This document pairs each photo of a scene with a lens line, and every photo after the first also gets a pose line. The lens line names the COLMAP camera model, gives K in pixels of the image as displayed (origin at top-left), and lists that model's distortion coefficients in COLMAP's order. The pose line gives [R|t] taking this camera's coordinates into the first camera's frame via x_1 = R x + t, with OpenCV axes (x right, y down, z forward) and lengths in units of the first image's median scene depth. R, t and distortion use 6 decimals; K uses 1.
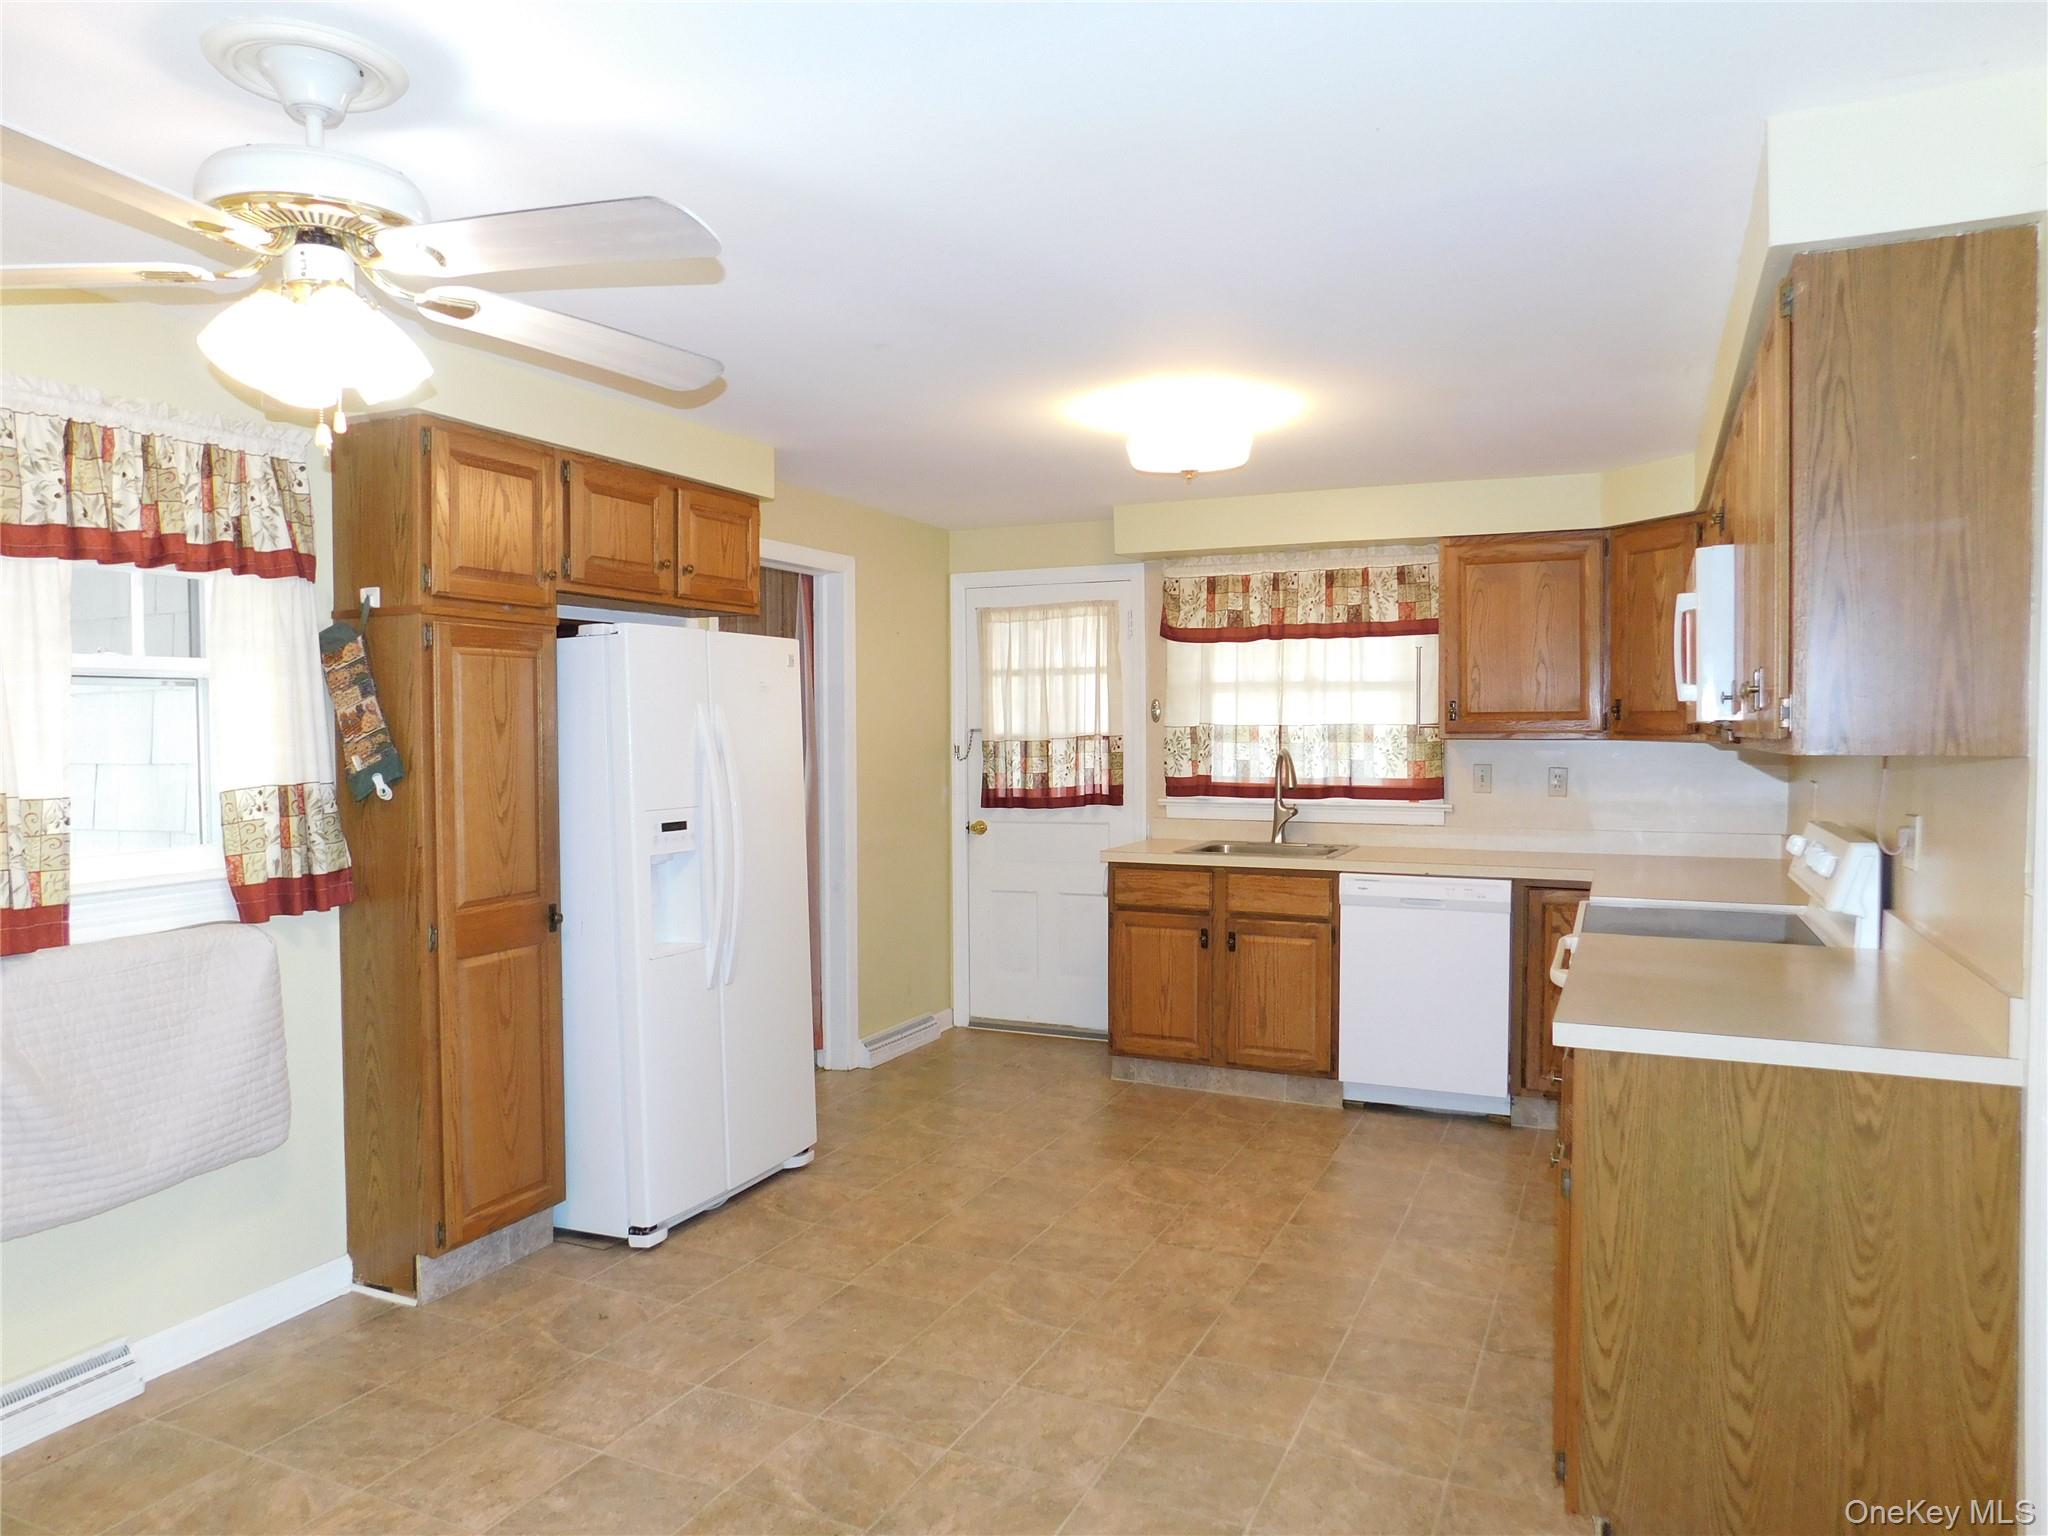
lens RADIAL K [[1365.2, 0, 1022.0], [0, 1365.2, 777.7], [0, 0, 1]] dist [0.006331, 0.002735]
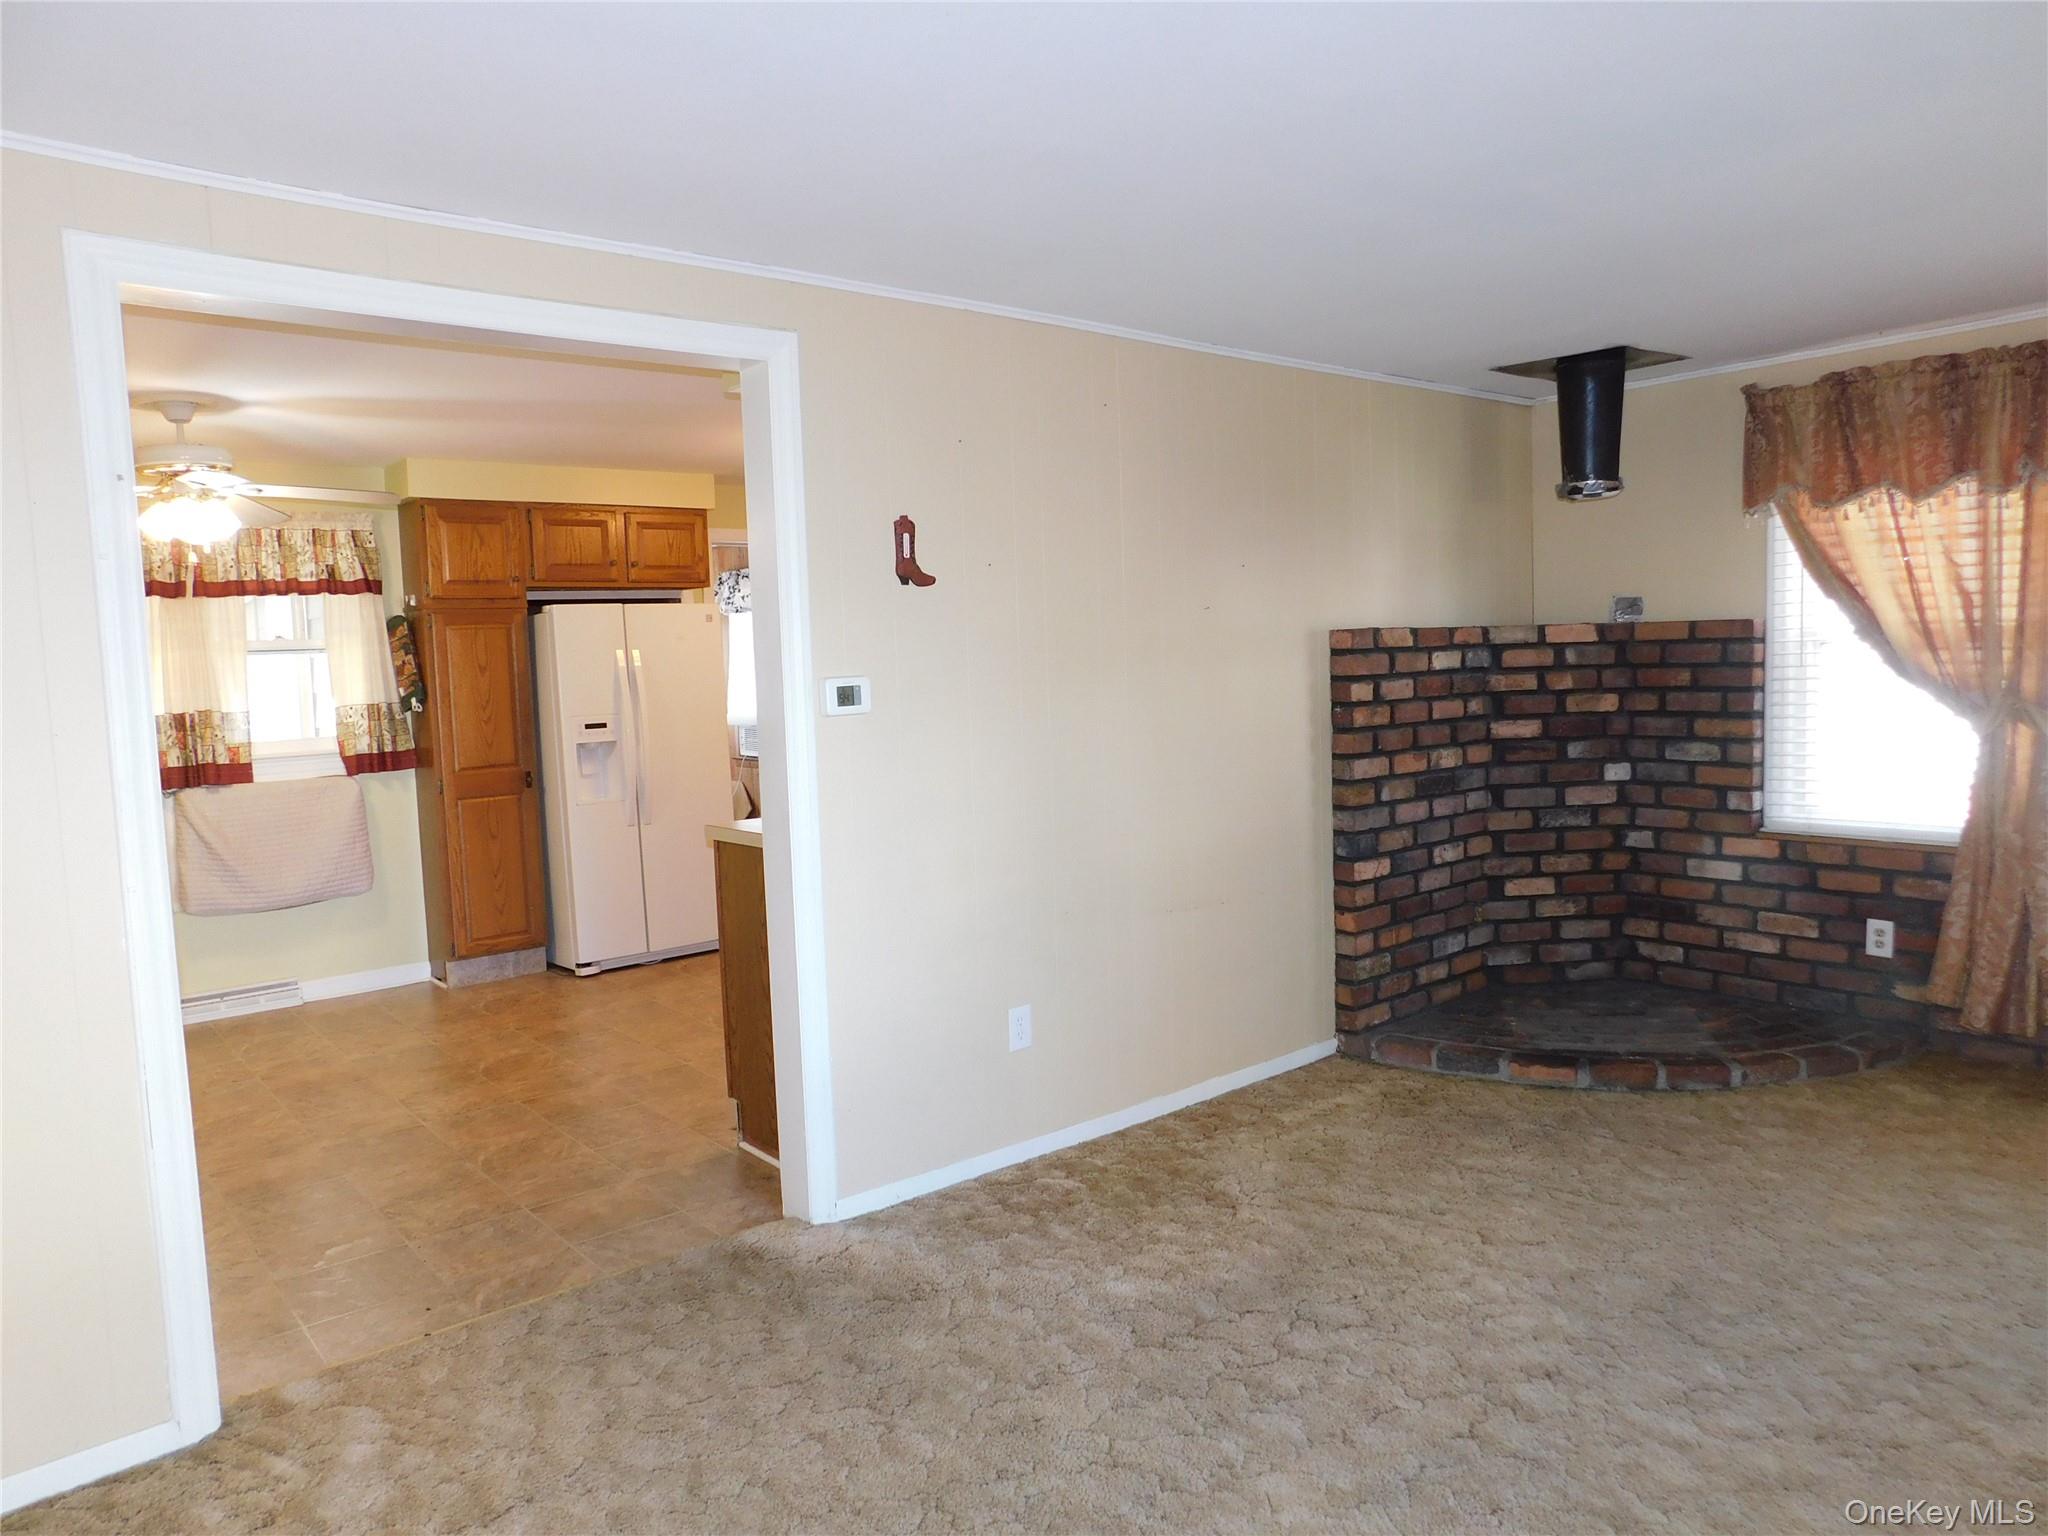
lens RADIAL K [[1365.2, 0, 1029.1], [0, 1365.2, 759.8], [0, 0, 1]] dist [0.006331, 0.002735]
pose [[0.902786, 0.002092, -0.430084, 1.066025], [0.018859, 0.998834, 0.044446, 0.015208], [0.429675, -0.048237, 0.901694, -0.303712]]
